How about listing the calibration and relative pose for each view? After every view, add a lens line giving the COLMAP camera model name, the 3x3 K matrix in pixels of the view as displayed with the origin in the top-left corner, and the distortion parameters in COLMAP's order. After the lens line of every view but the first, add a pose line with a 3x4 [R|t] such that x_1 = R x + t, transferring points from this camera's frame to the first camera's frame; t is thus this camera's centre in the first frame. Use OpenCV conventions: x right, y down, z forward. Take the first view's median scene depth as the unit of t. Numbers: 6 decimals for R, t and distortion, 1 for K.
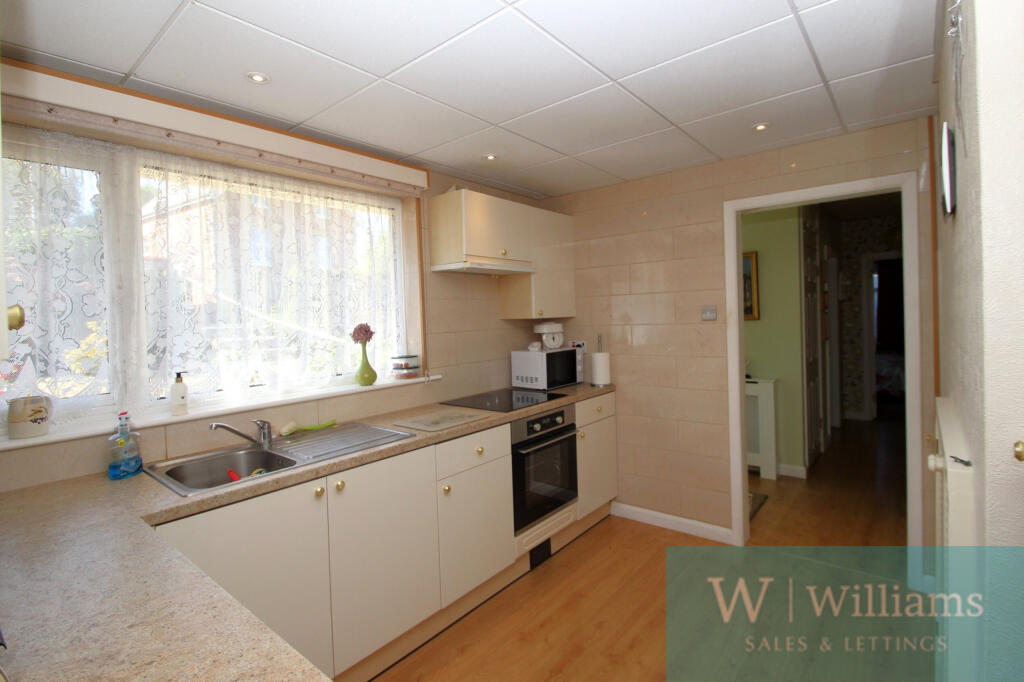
lens RADIAL K [[482.5, 0, 525.5], [0, 482.5, 323.4], [0, 0, 1]] dist [0.000223, -0.000009]
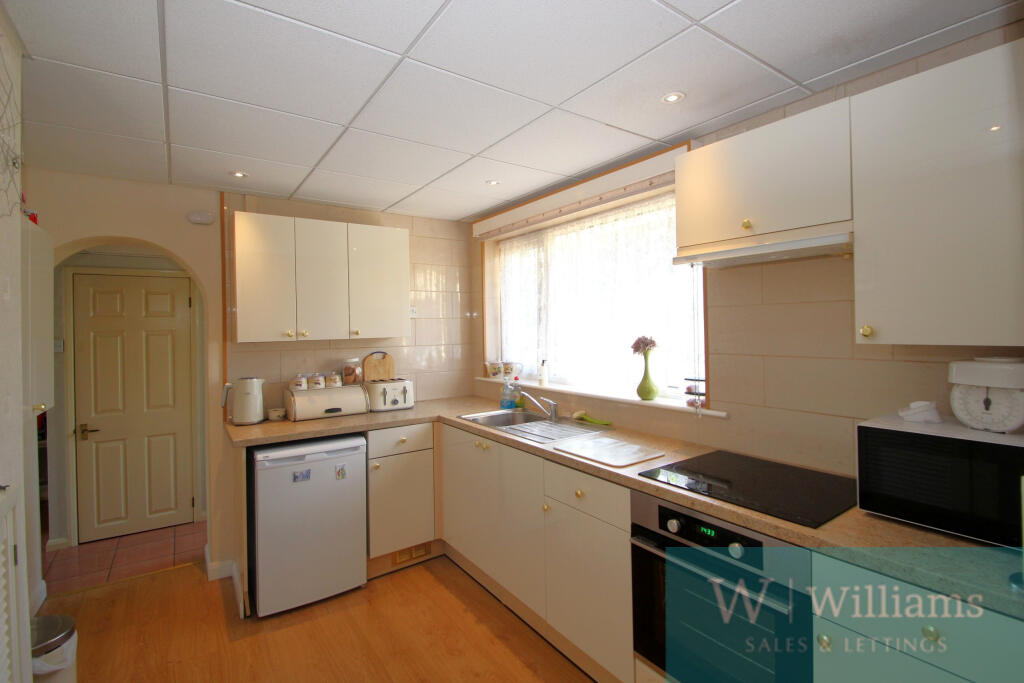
lens RADIAL K [[482.5, 0, 525.5], [0, 482.5, 323.9], [0, 0, 1]] dist [0.000223, -0.000009]
pose [[-0.261859, 0.036072, -0.964432, 0.653239], [0.011960, 0.999346, 0.034131, -0.058465], [0.965032, -0.002597, -0.262119, 1.004790]]
